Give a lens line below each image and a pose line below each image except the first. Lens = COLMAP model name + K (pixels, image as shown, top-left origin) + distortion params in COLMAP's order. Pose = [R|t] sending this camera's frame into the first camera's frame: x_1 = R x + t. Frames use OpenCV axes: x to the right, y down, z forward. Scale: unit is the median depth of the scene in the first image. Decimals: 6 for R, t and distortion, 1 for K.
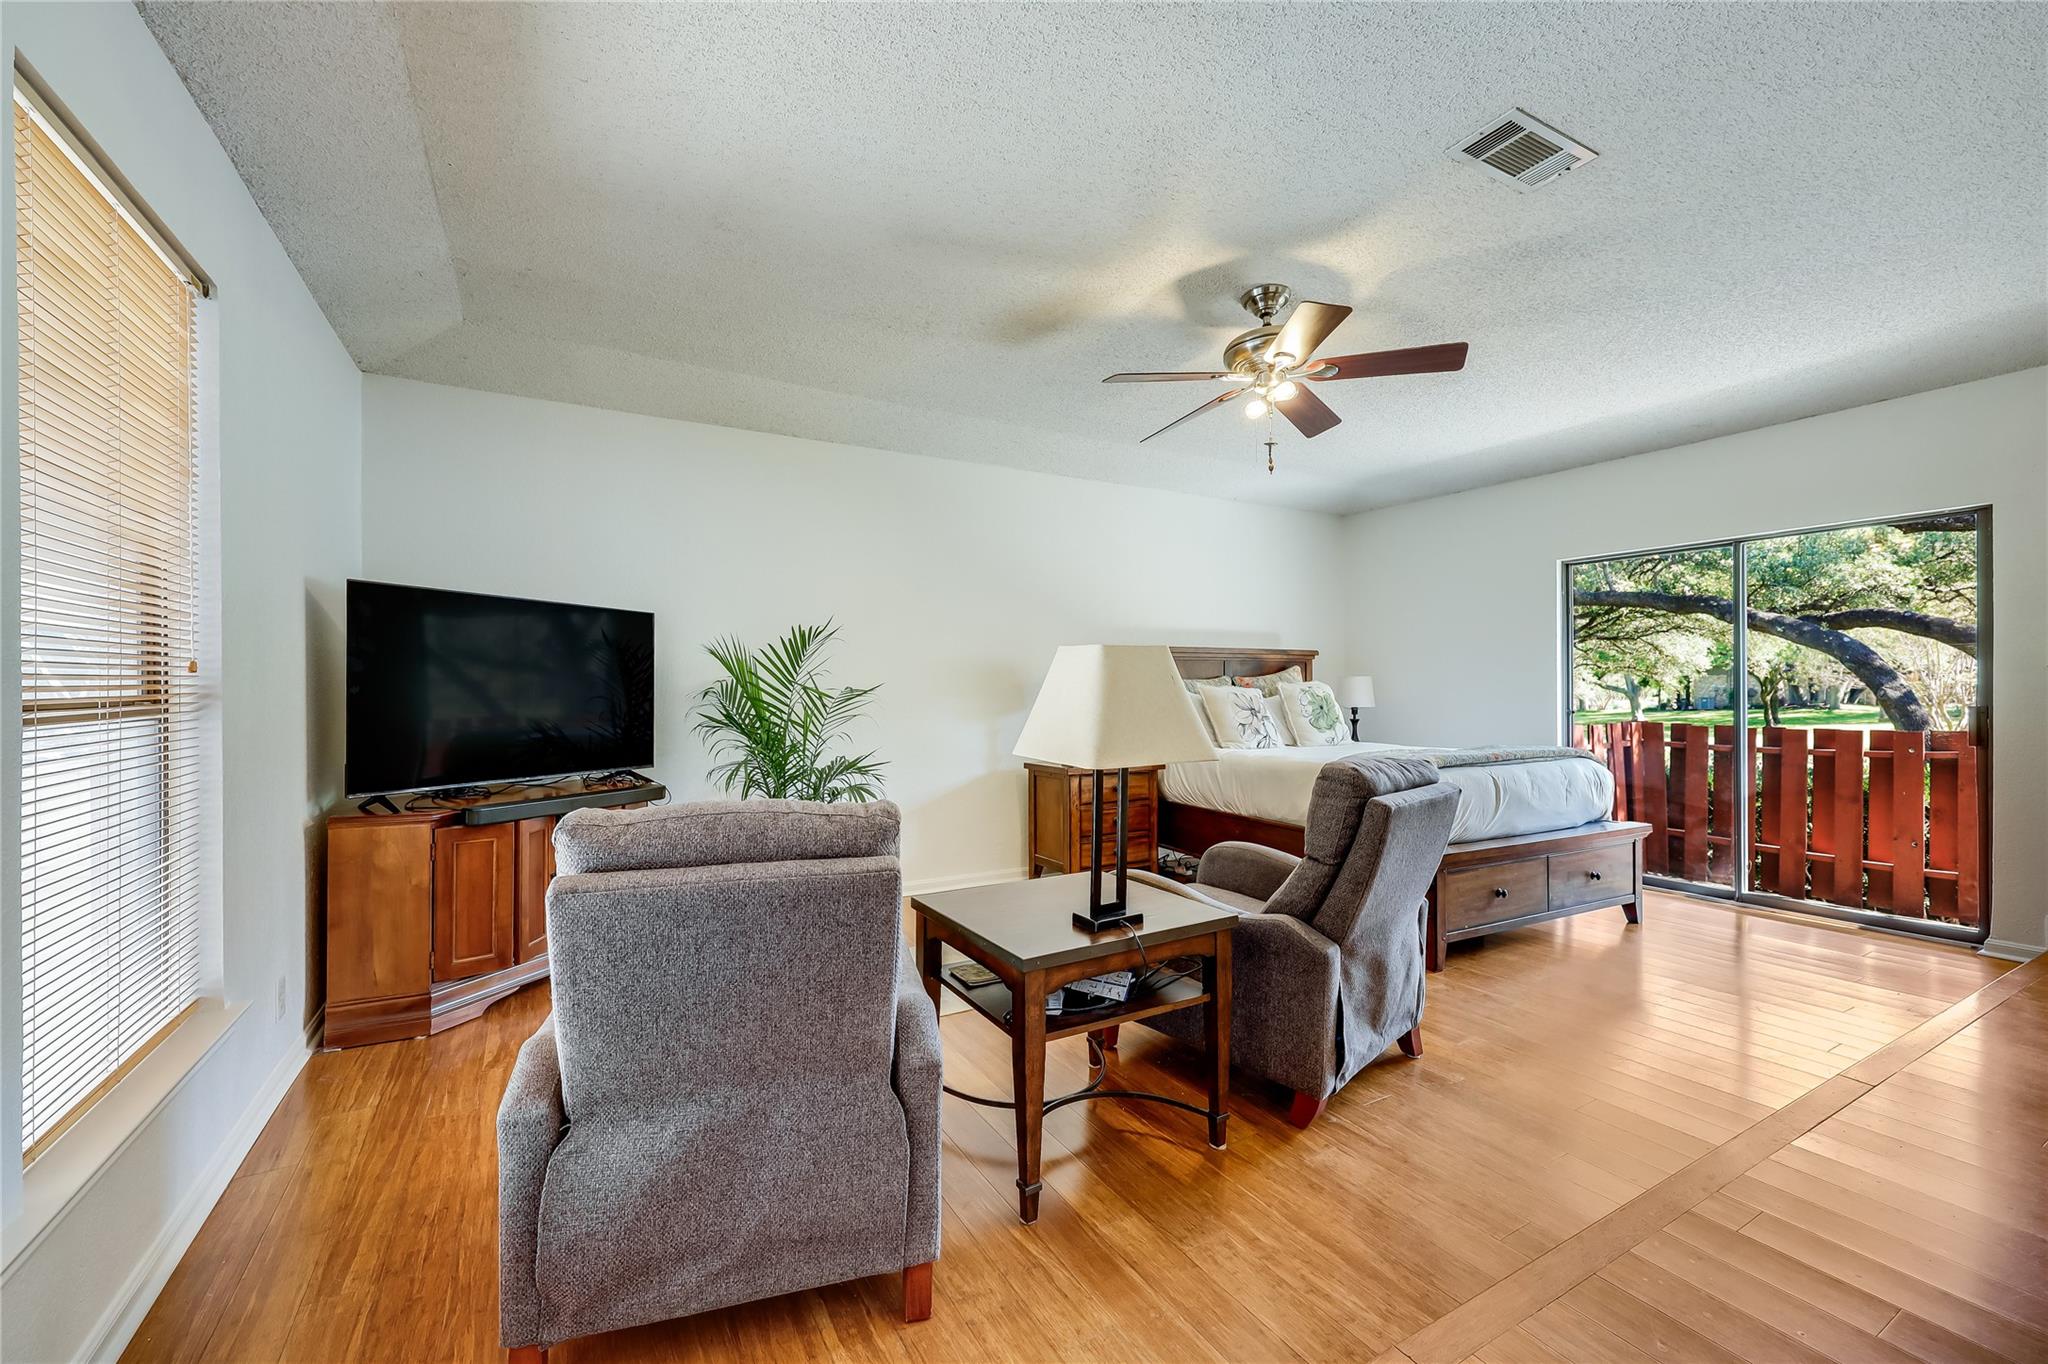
lens RADIAL K [[821.8, 0, 1018.2], [0, 821.8, 686.8], [0, 0, 1]] dist [0.000020, 0.000048]
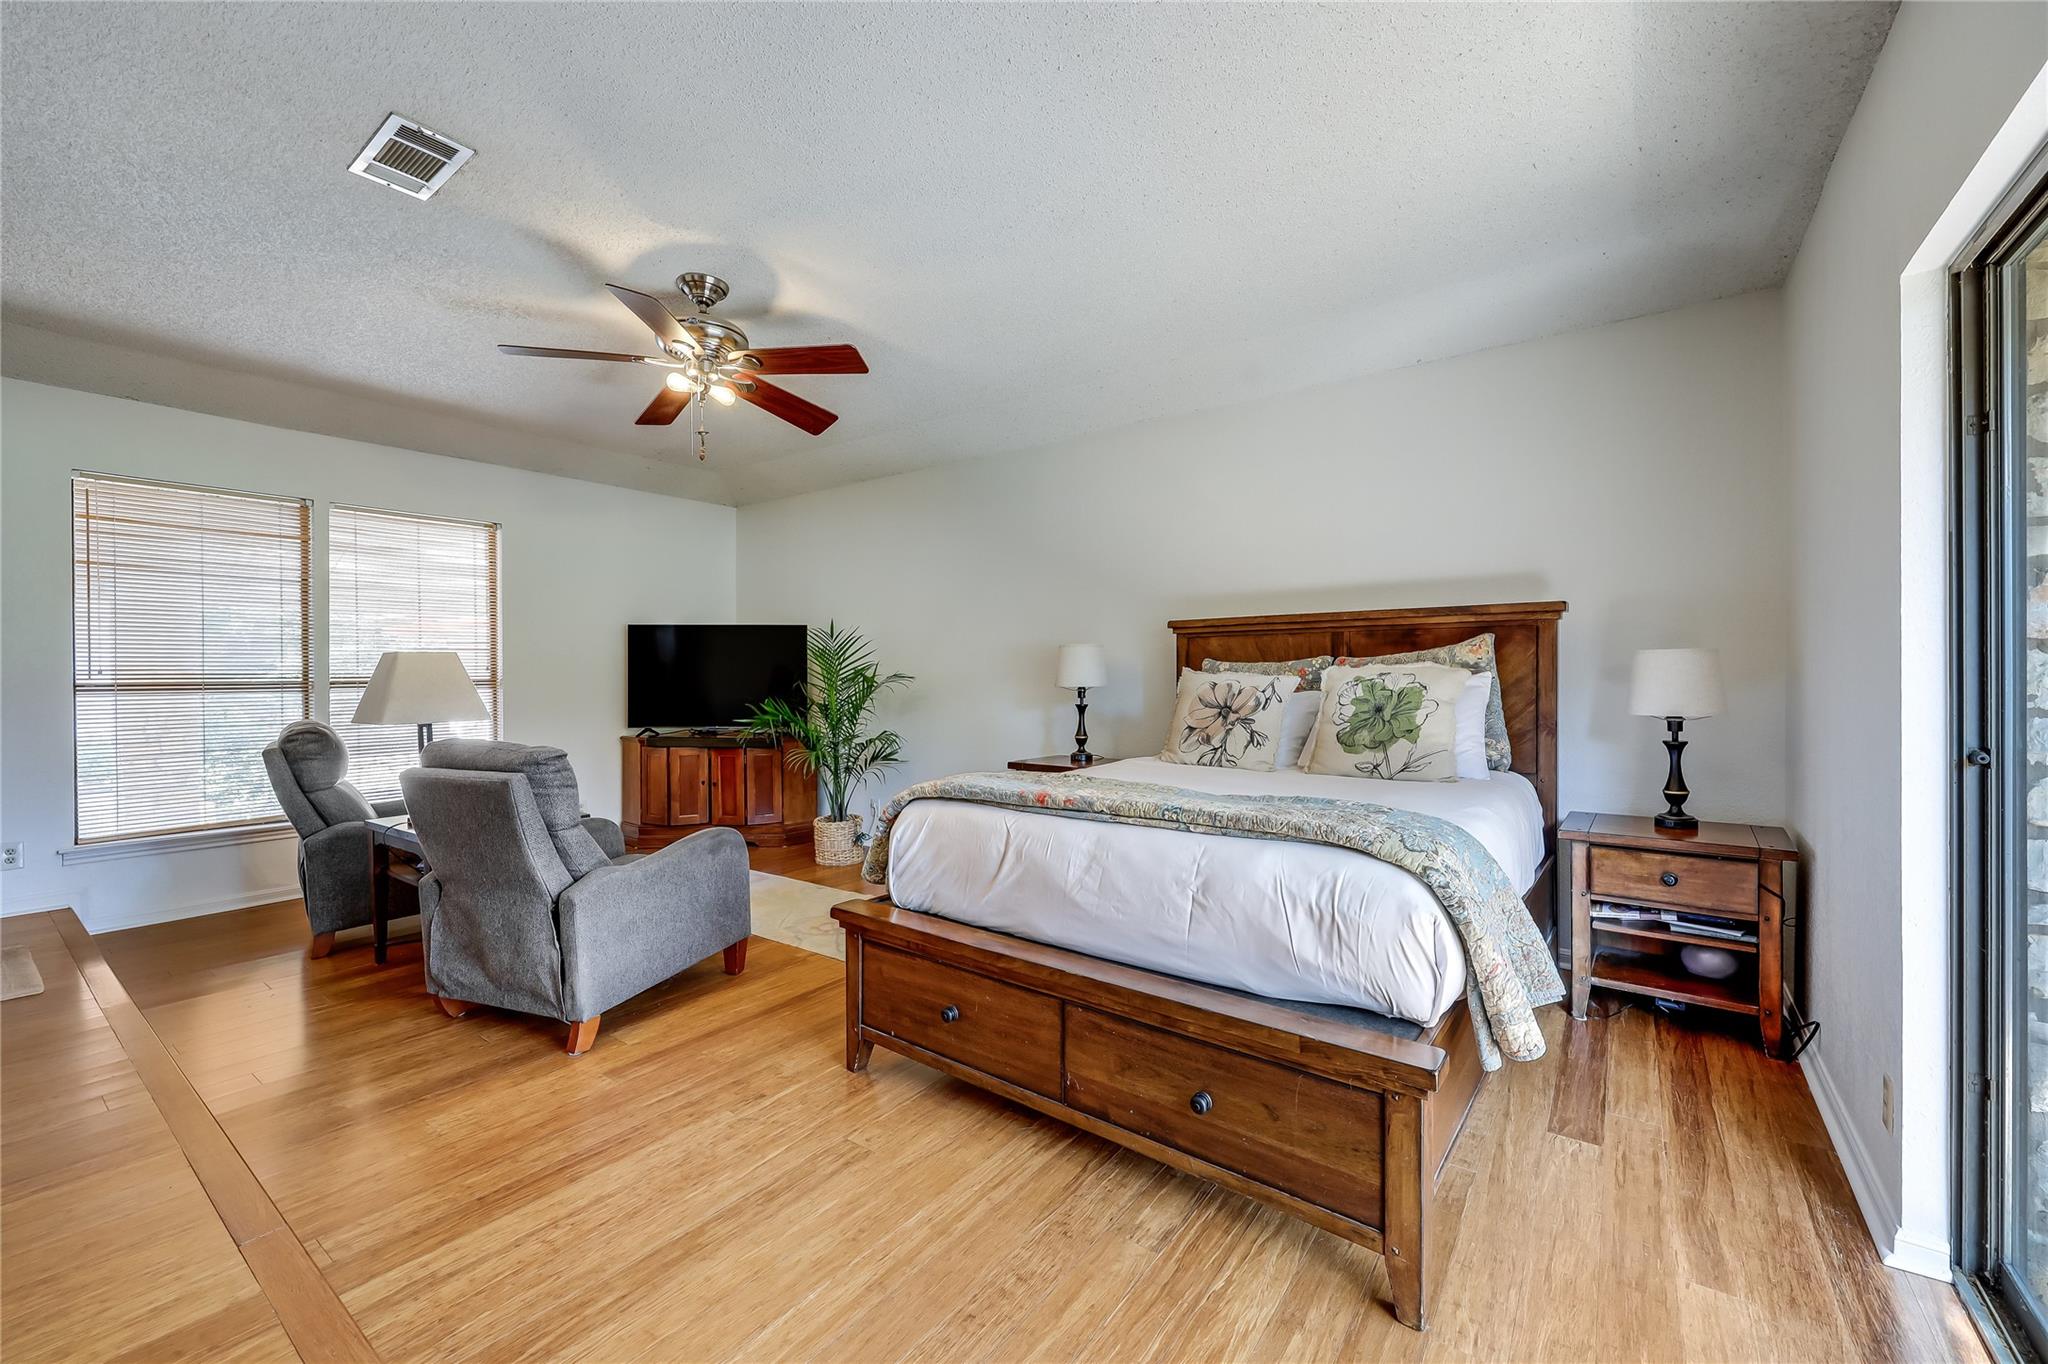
lens RADIAL K [[821.8, 0, 1018.4], [0, 821.8, 674.8], [0, 0, 1]] dist [0.000020, 0.000048]
pose [[0.398954, 0.001790, -0.916969, 0.816962], [0.004862, 0.999980, 0.004068, -0.002476], [0.916958, -0.006081, 0.398937, 0.563003]]
